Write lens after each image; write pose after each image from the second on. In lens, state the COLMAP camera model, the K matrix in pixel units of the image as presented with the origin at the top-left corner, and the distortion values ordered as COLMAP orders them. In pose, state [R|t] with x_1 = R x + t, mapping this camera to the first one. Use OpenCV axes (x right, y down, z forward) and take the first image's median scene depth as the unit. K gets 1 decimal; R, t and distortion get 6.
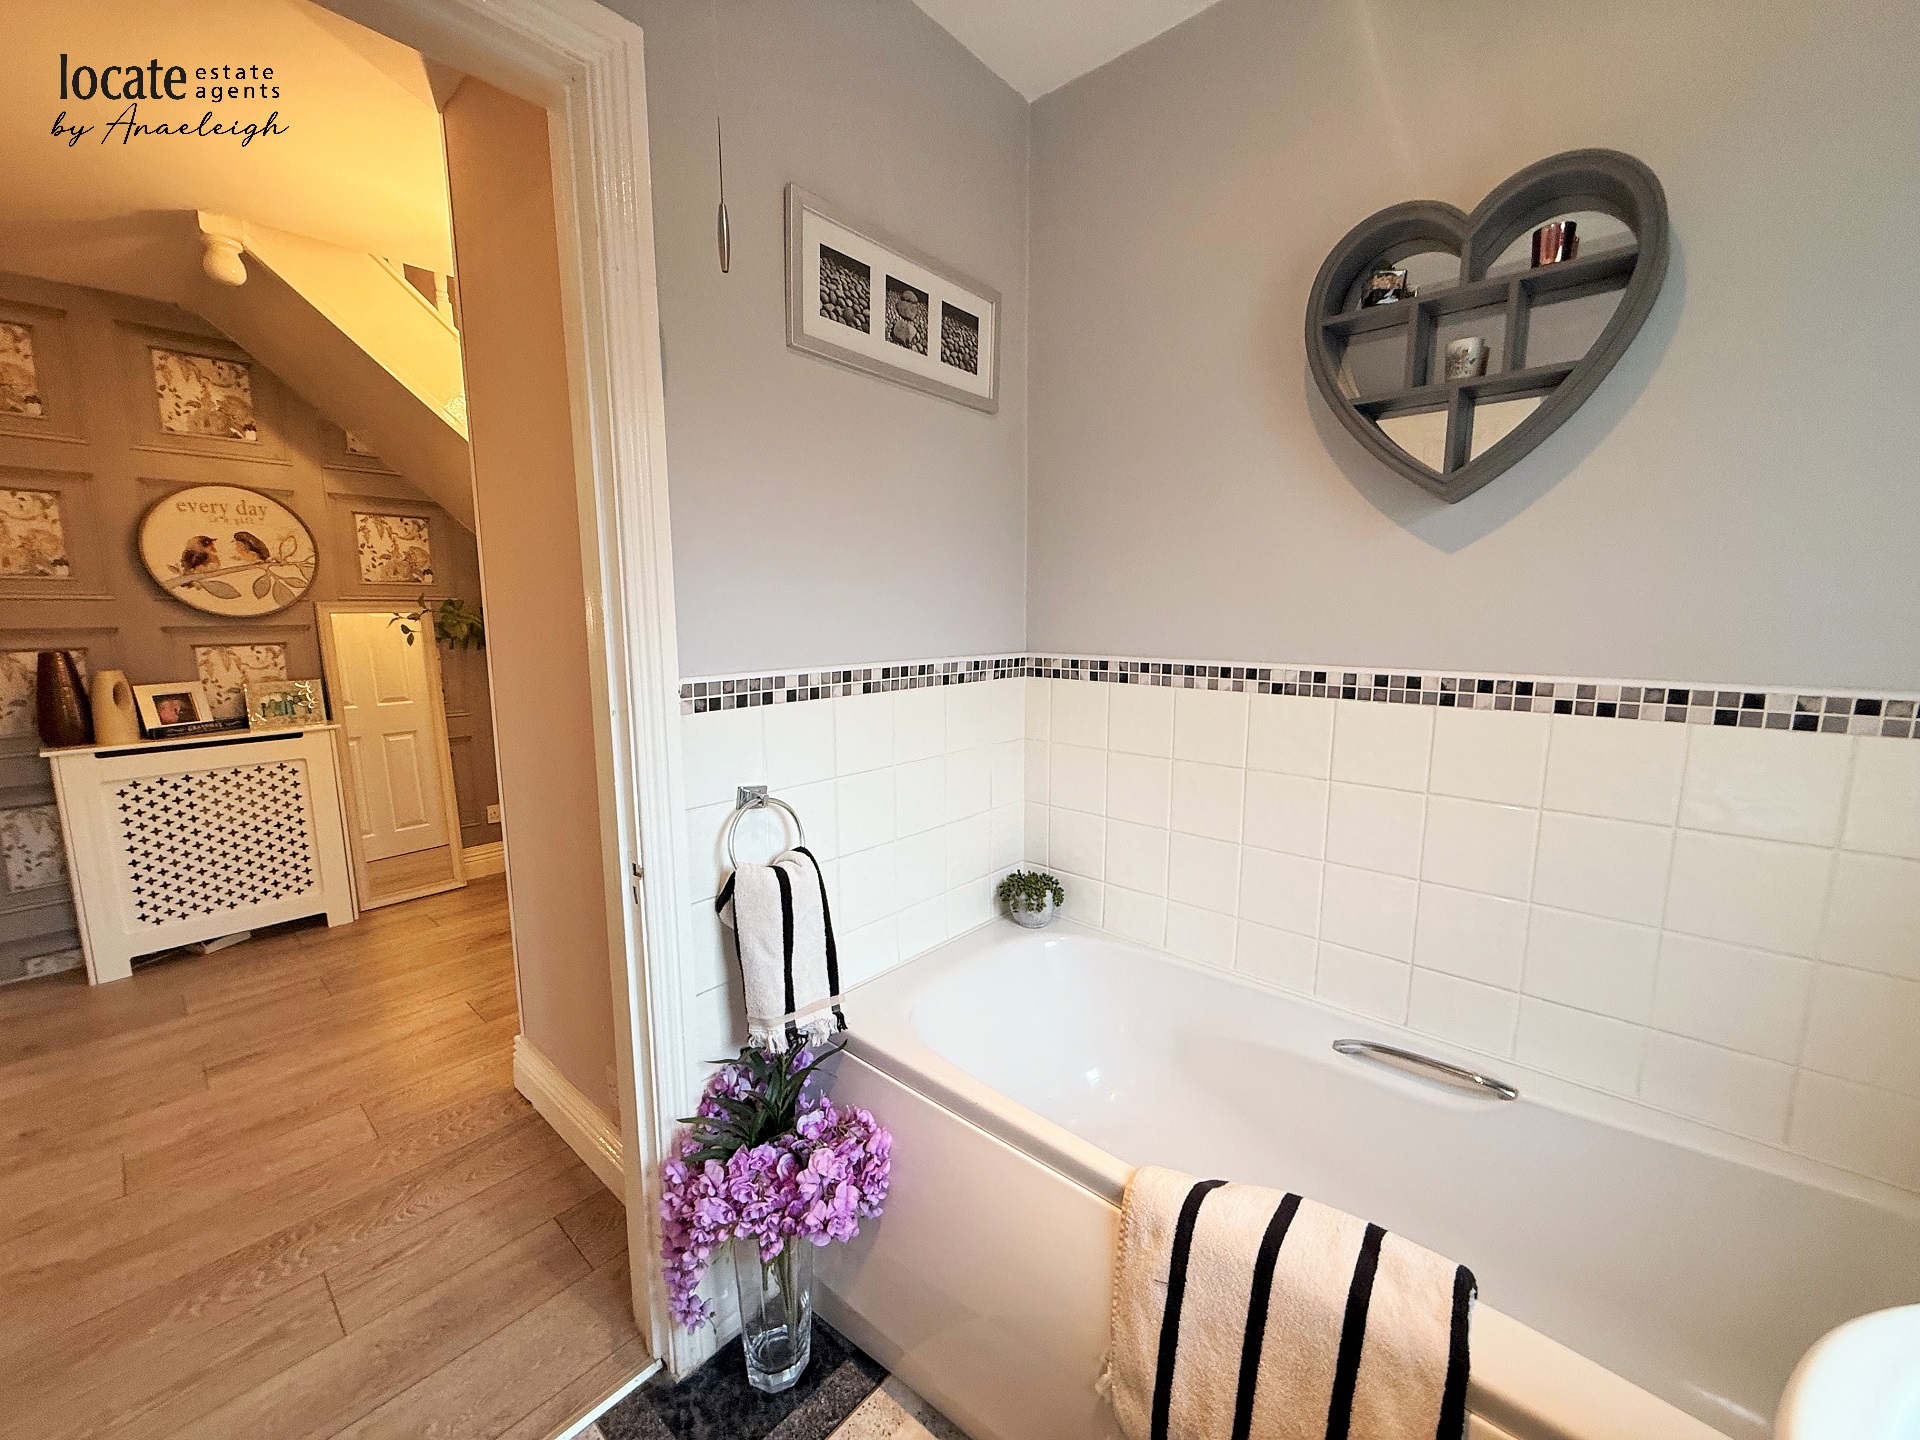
lens RADIAL K [[763.5, 0, 956.1], [0, 763.5, 712.8], [0, 0, 1]] dist [0.001310, -0.000428]
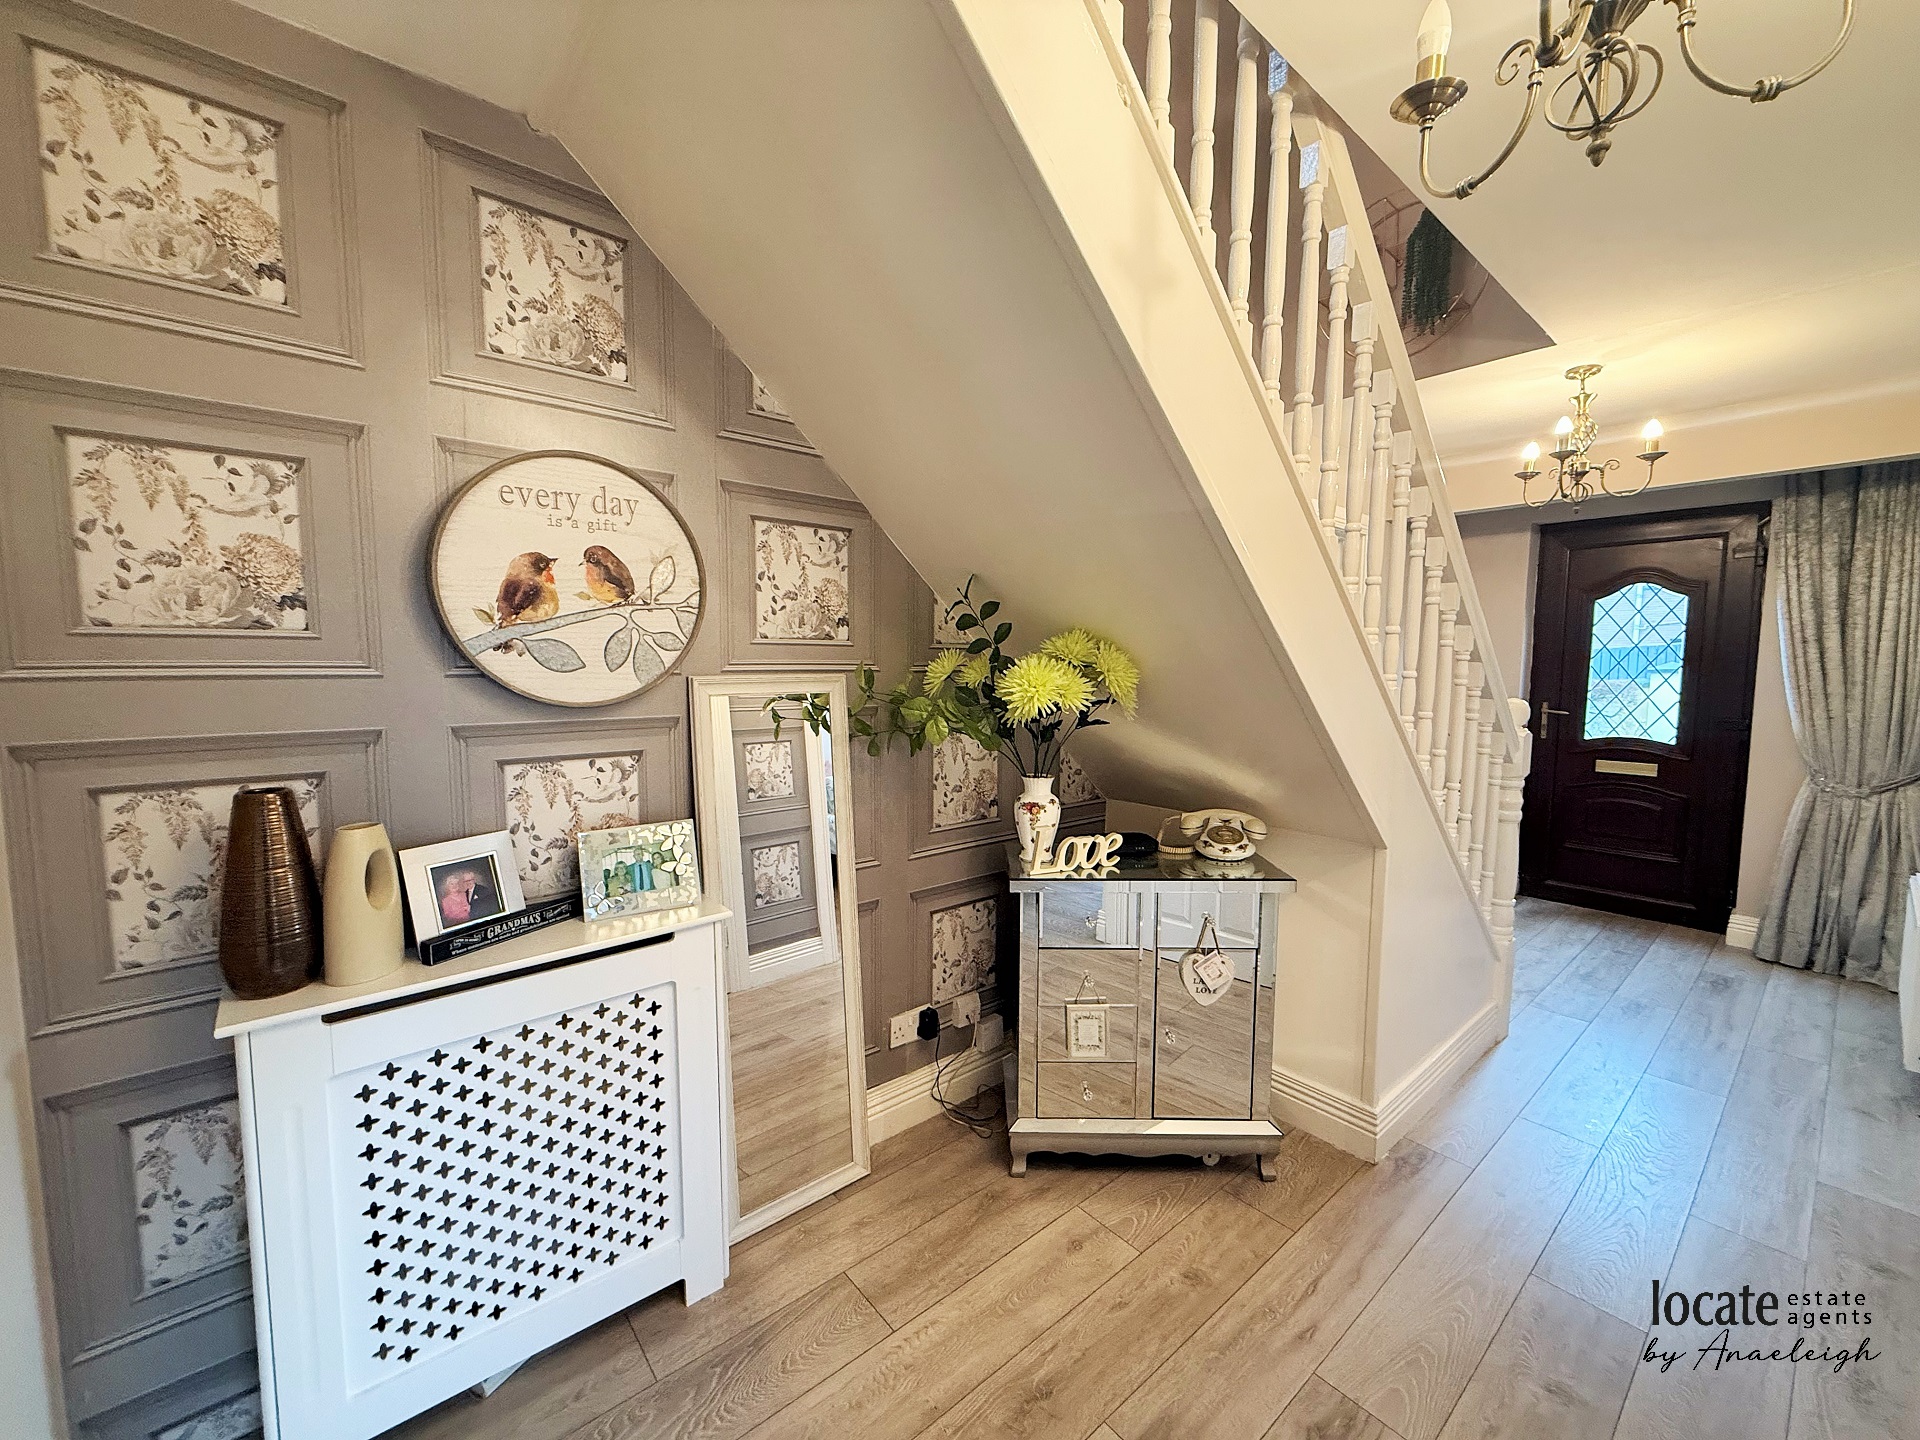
lens RADIAL K [[763.5, 0, 961.6], [0, 763.5, 715.8], [0, 0, 1]] dist [0.001310, -0.000428]
pose [[0.988940, 0.016032, -0.147445, -0.653634], [-0.025922, 0.997522, -0.065401, -0.099447], [0.146031, 0.068500, 0.986906, 0.566255]]
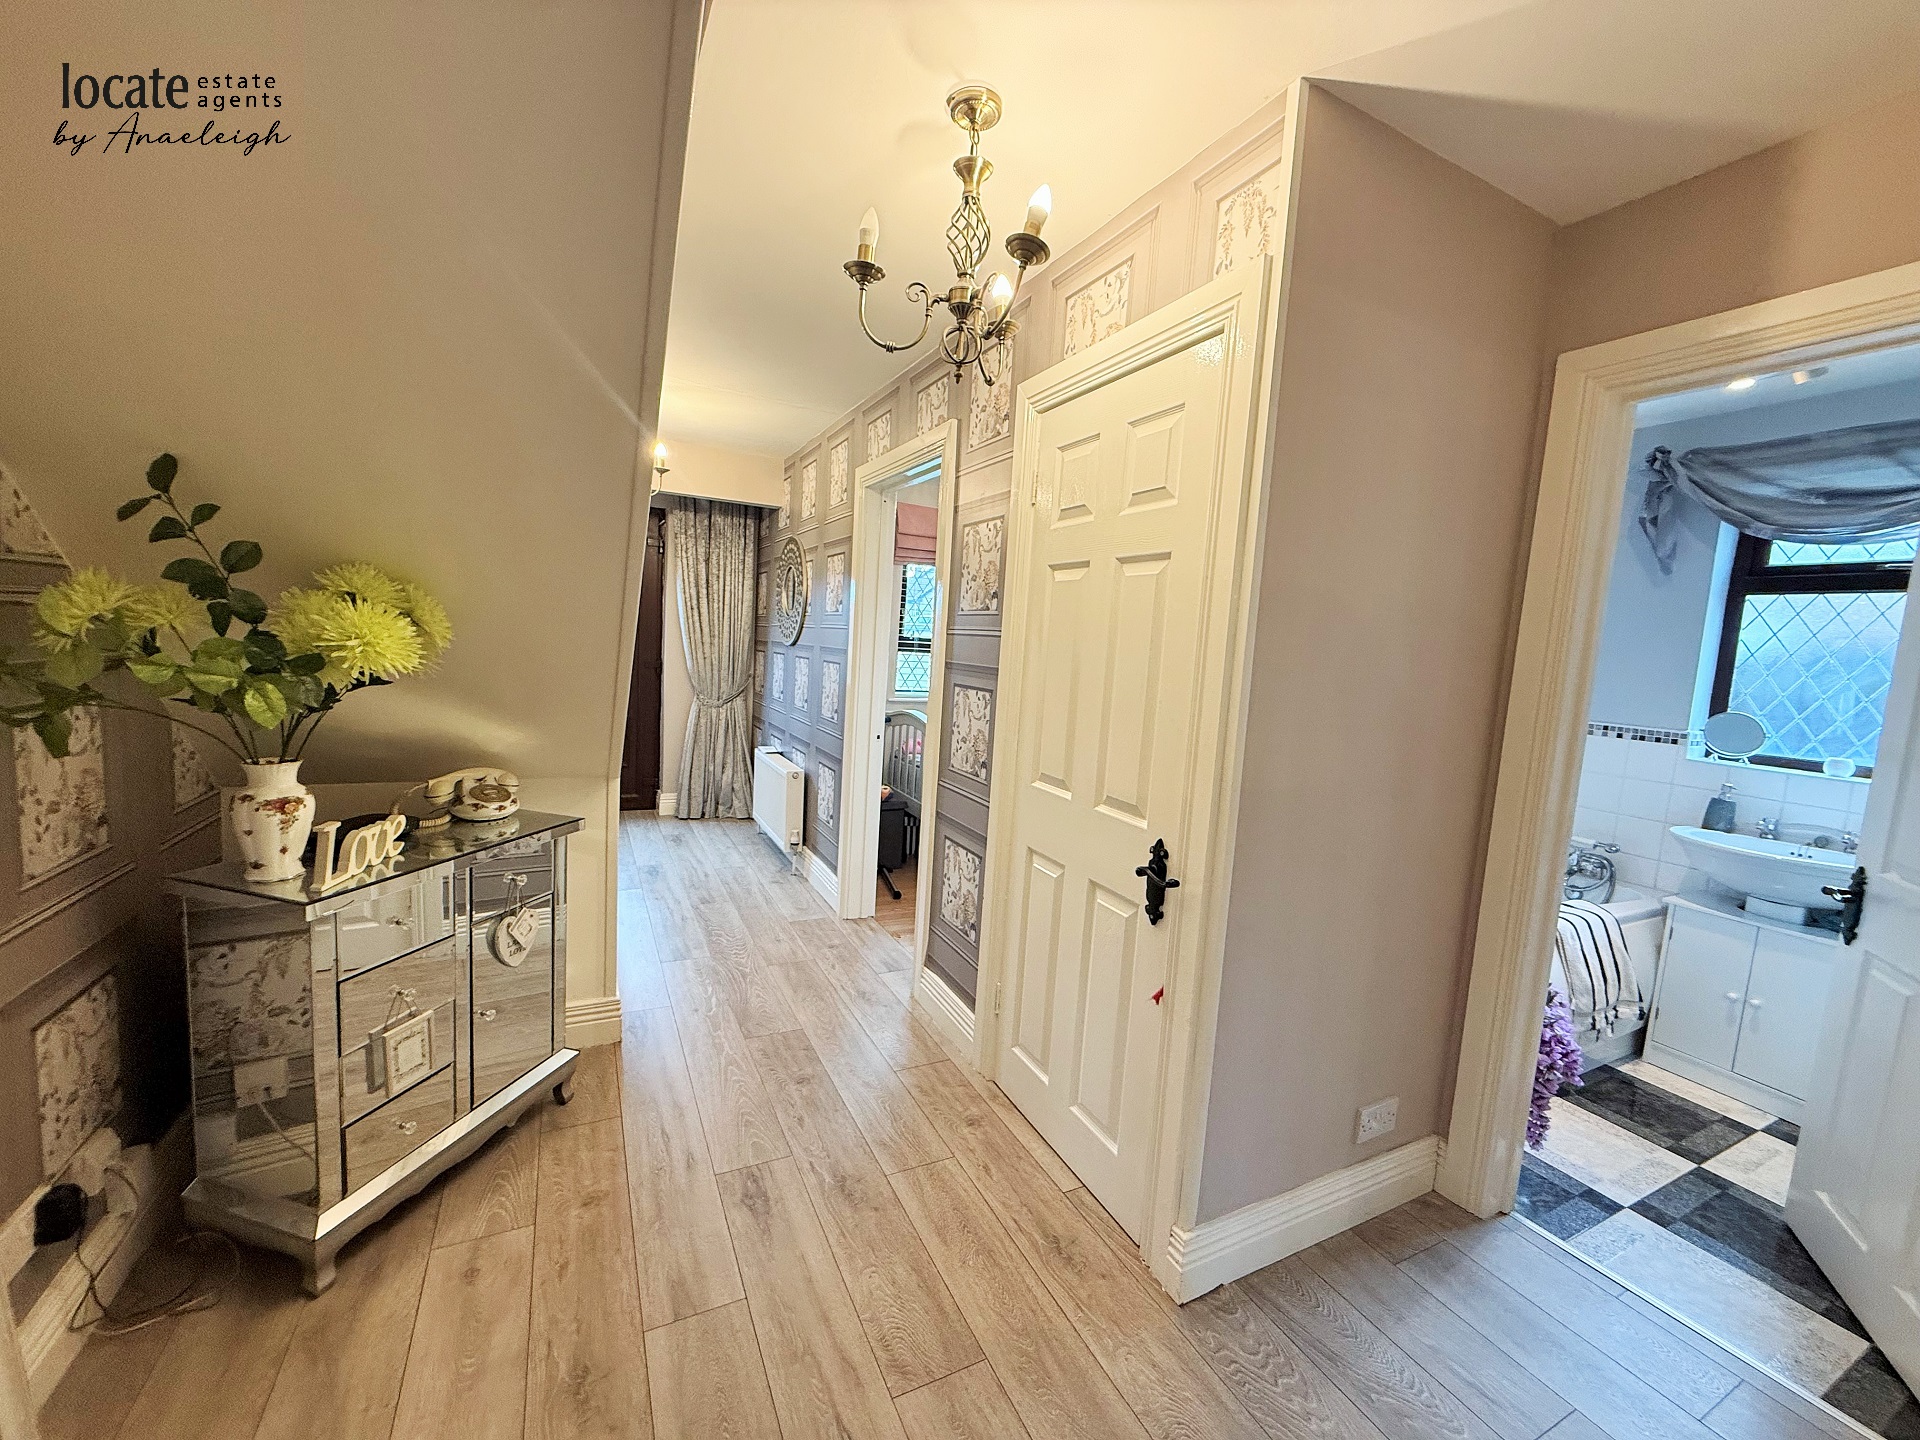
lens RADIAL K [[763.5, 0, 950.7], [0, 763.5, 706.0], [0, 0, 1]] dist [0.001310, -0.000428]
pose [[0.375052, -0.060485, 0.925028, -0.886481], [0.072696, 0.996715, 0.035698, -0.109306], [-0.924149, 0.053857, 0.378217, 0.639317]]
